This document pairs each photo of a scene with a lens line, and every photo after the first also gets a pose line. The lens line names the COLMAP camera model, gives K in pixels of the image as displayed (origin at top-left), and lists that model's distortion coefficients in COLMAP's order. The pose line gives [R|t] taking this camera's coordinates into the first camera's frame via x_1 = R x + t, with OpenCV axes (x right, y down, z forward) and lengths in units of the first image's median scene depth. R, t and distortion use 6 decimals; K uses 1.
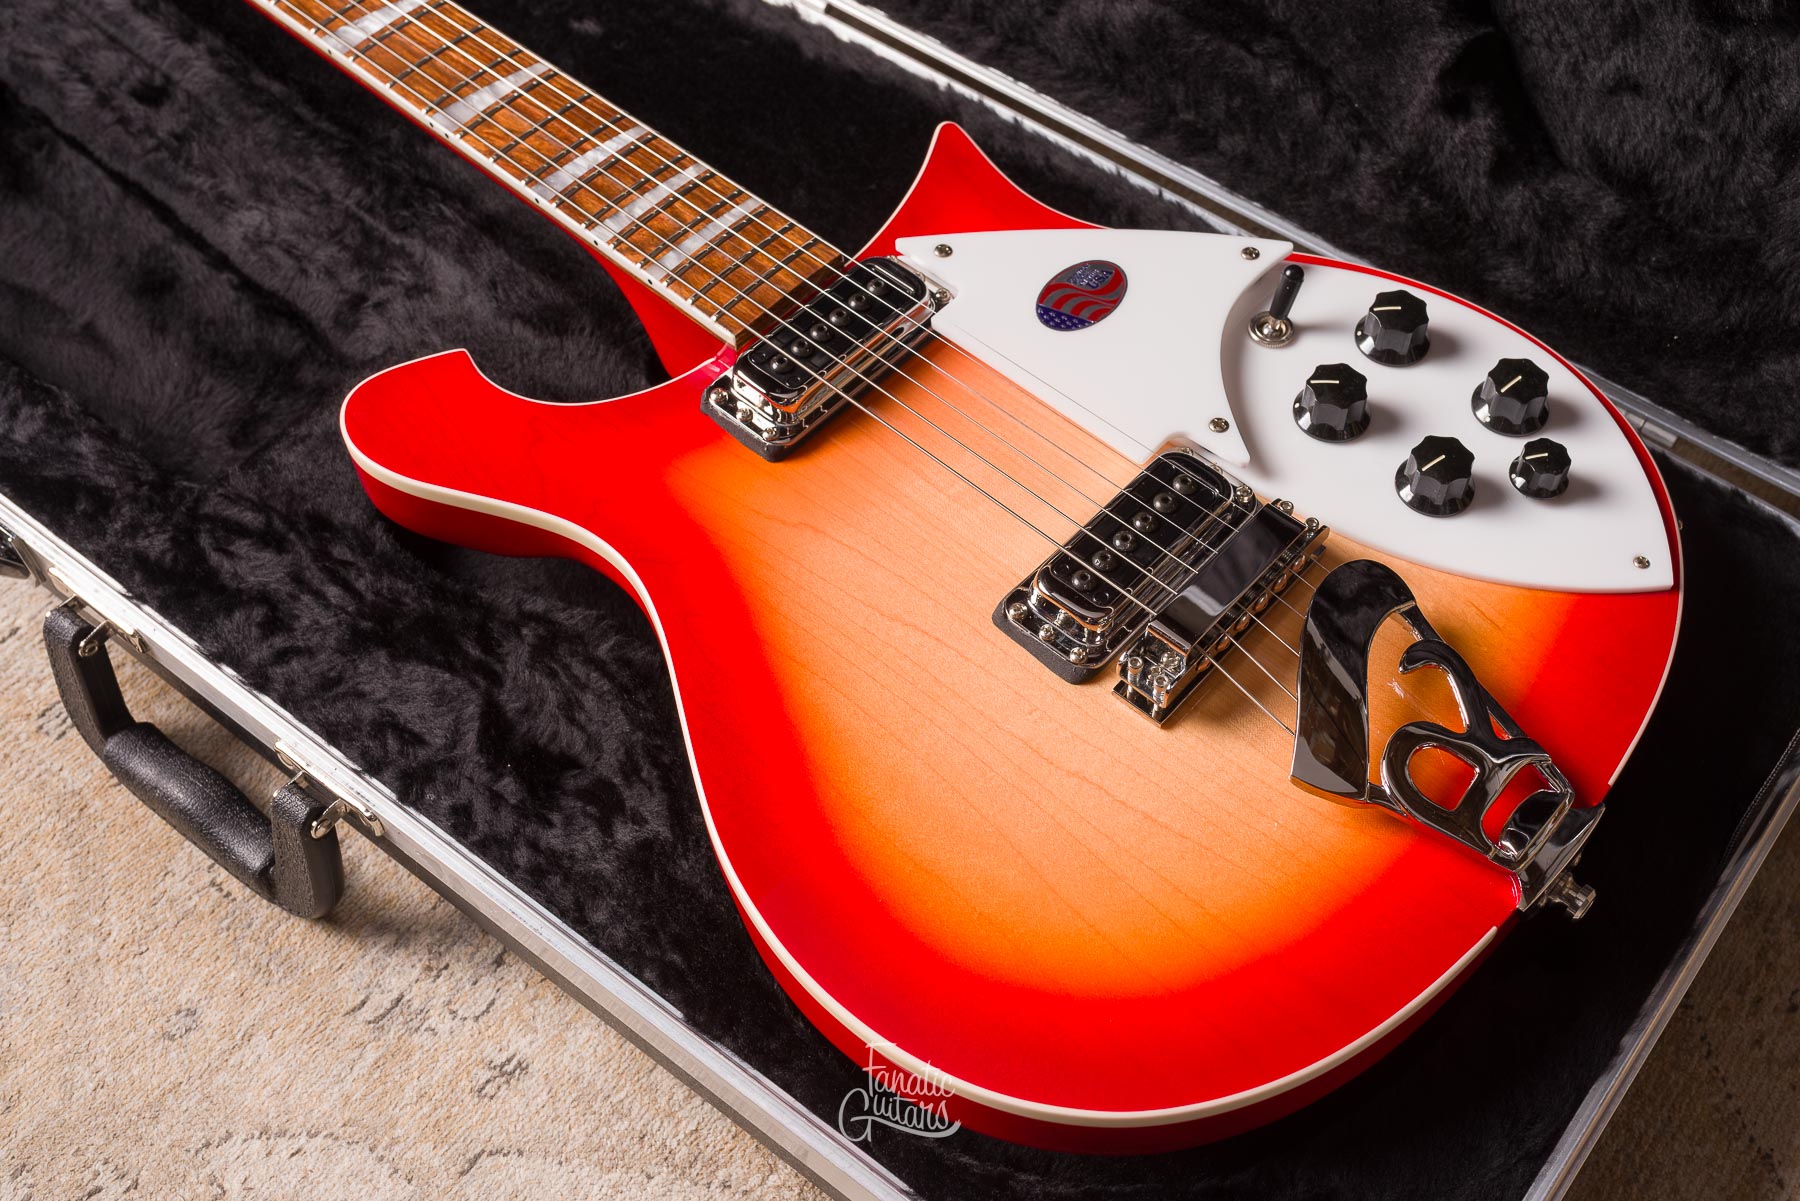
lens RADIAL K [[1972.6, 0, 1016.2], [0, 1972.6, 596.8], [0, 0, 1]] dist [0.003969, 0.005378]
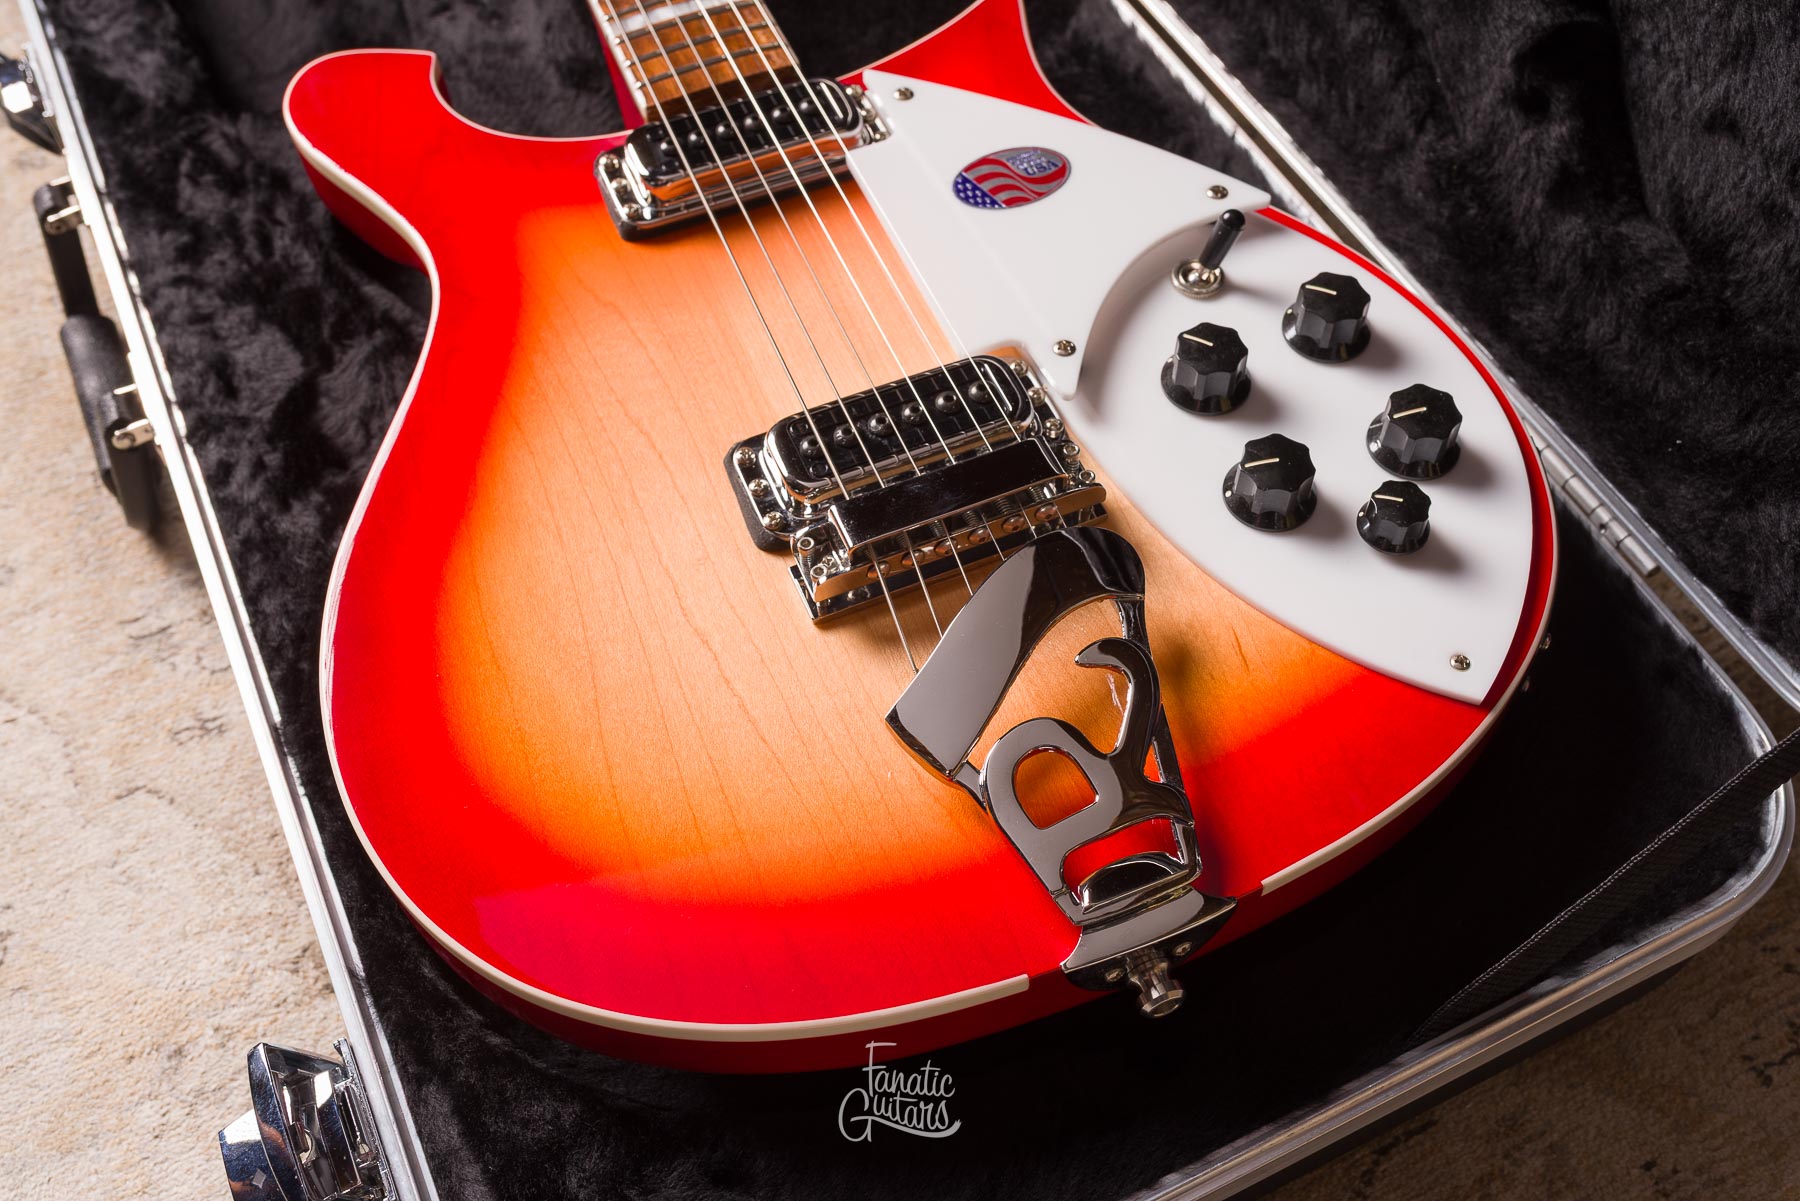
lens RADIAL K [[1776.5, 0, 902.7], [0, 1776.5, 600.9], [0, 0, 1]] dist [0.005013, 0.005287]
pose [[0.887240, 0.352646, -0.297399, 0.298742], [-0.346155, 0.935086, 0.076099, -0.016057], [0.304930, 0.035428, 0.951716, 0.215193]]
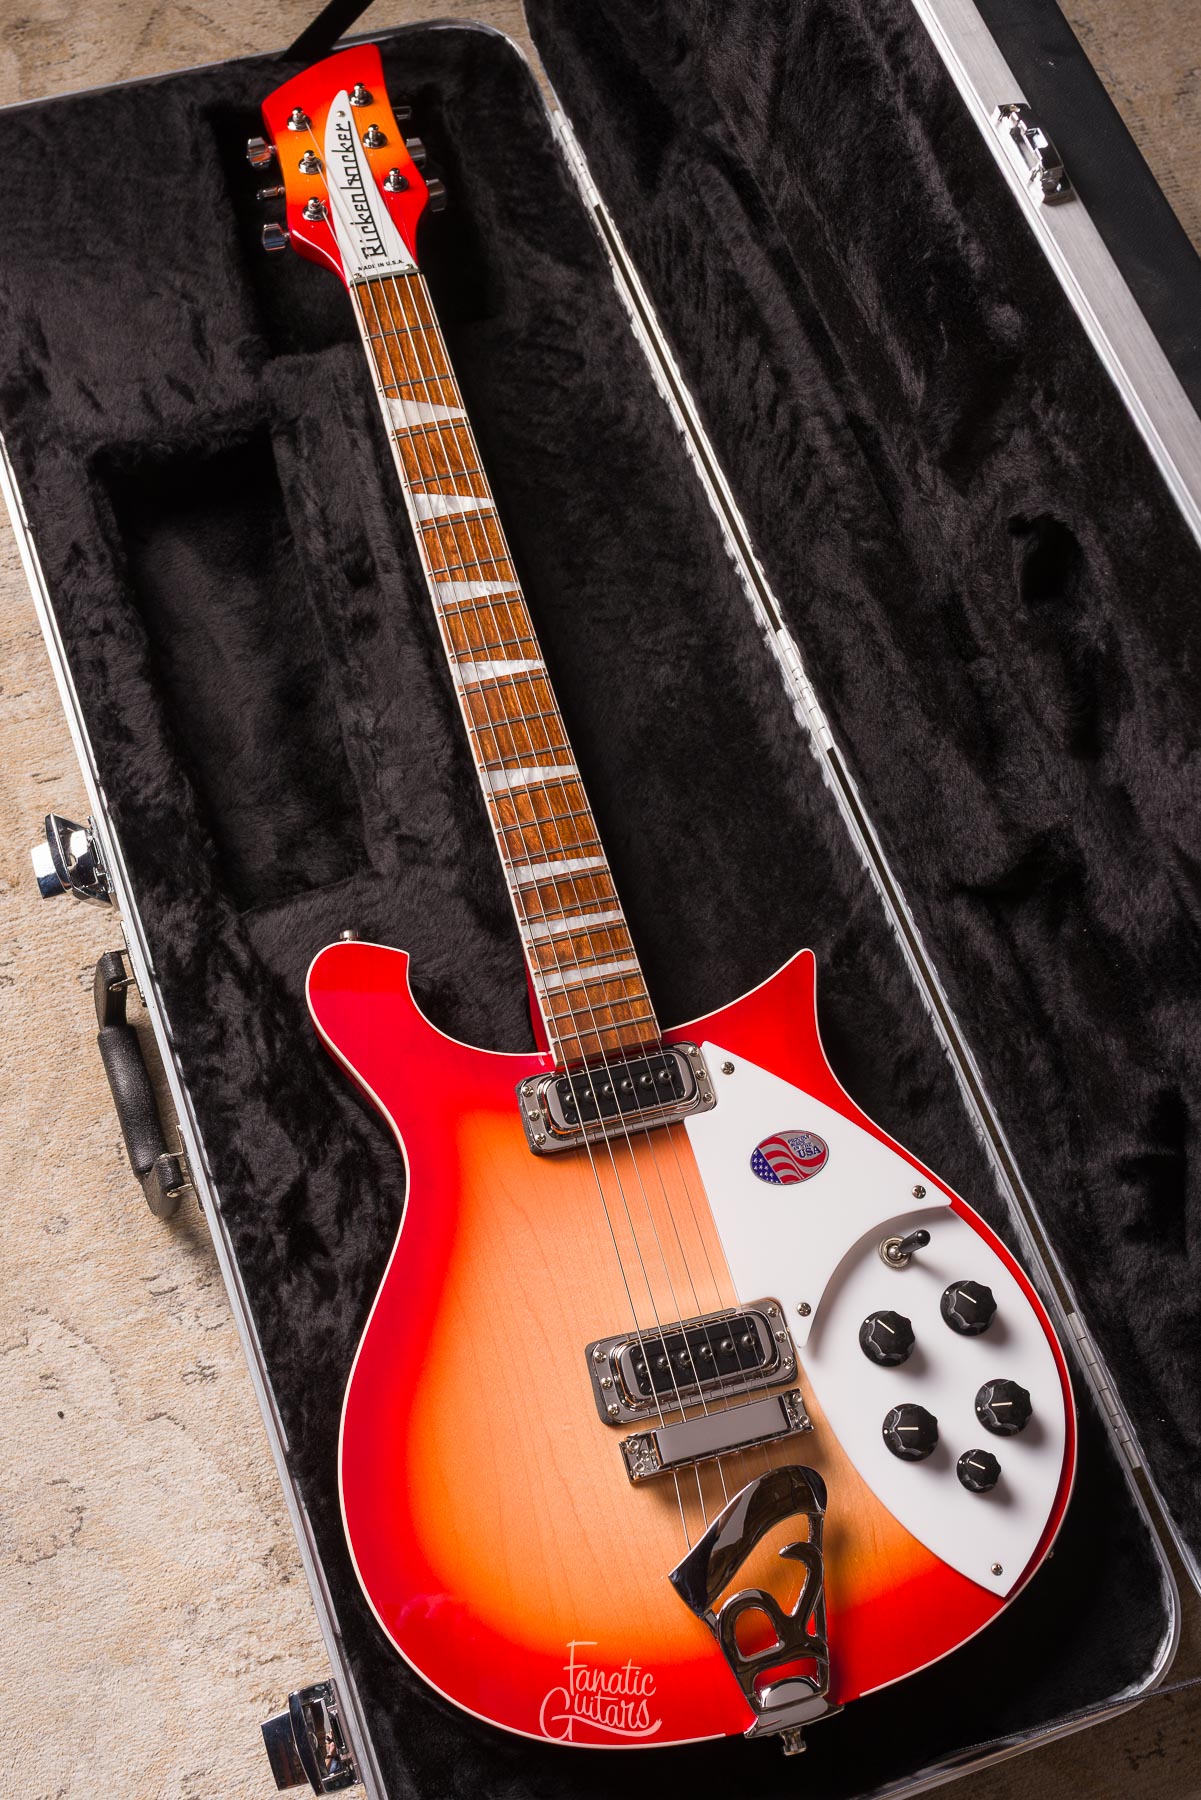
lens RADIAL K [[2027.3, 0, 556.7], [0, 2027.3, 895.0], [0, 0, 1]] dist [-0.000548, 0.009803]
pose [[0.823938, 0.534620, -0.187900, 0.067611], [-0.484577, 0.836608, 0.255486, -0.590234], [0.293787, -0.119453, 0.948378, -0.376398]]
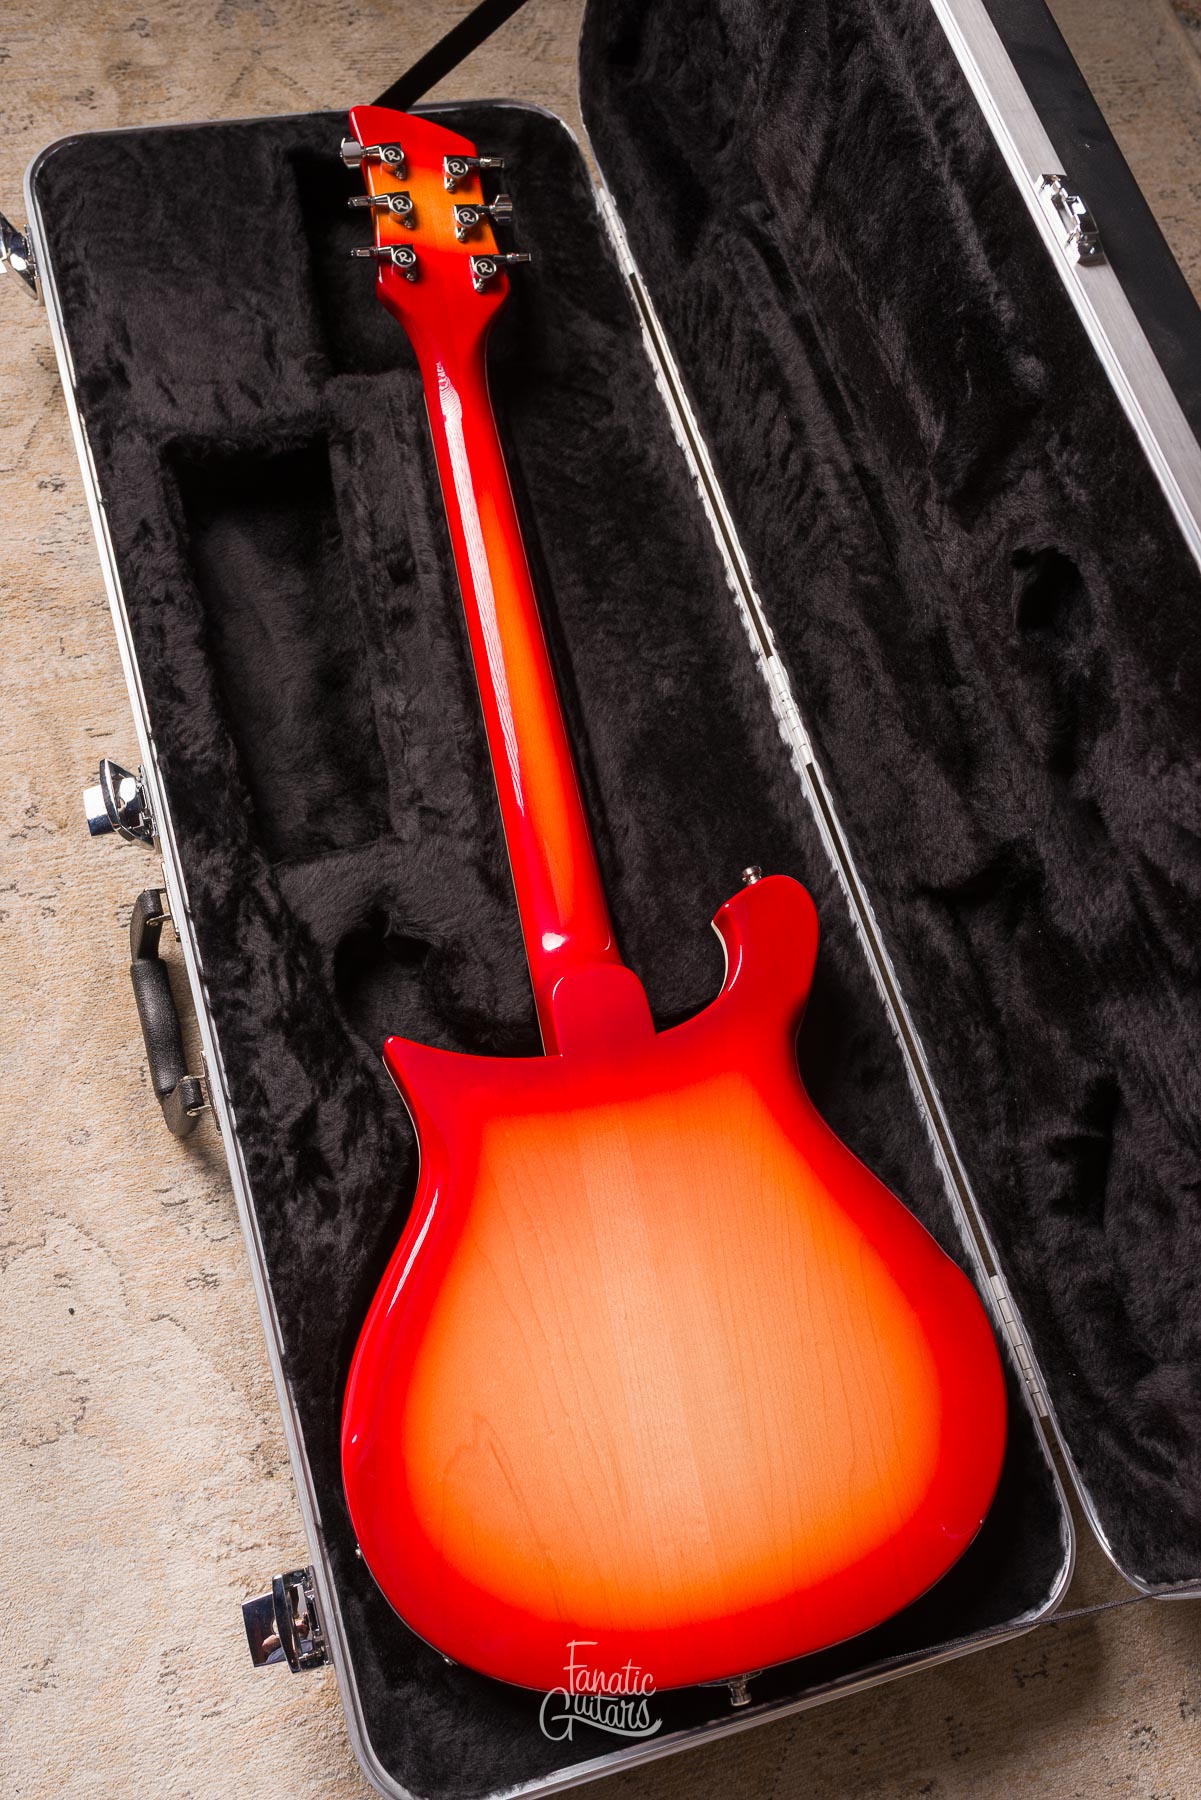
lens RADIAL K [[1729.1, 0, 598.9], [0, 1729.1, 905.5], [0, 0, 1]] dist [0.002479, 0.000873]
pose [[0.790605, 0.595502, -0.142550, 0.027921], [-0.564649, 0.799077, 0.206512, -0.491032], [0.236887, -0.082779, 0.968004, -0.320733]]
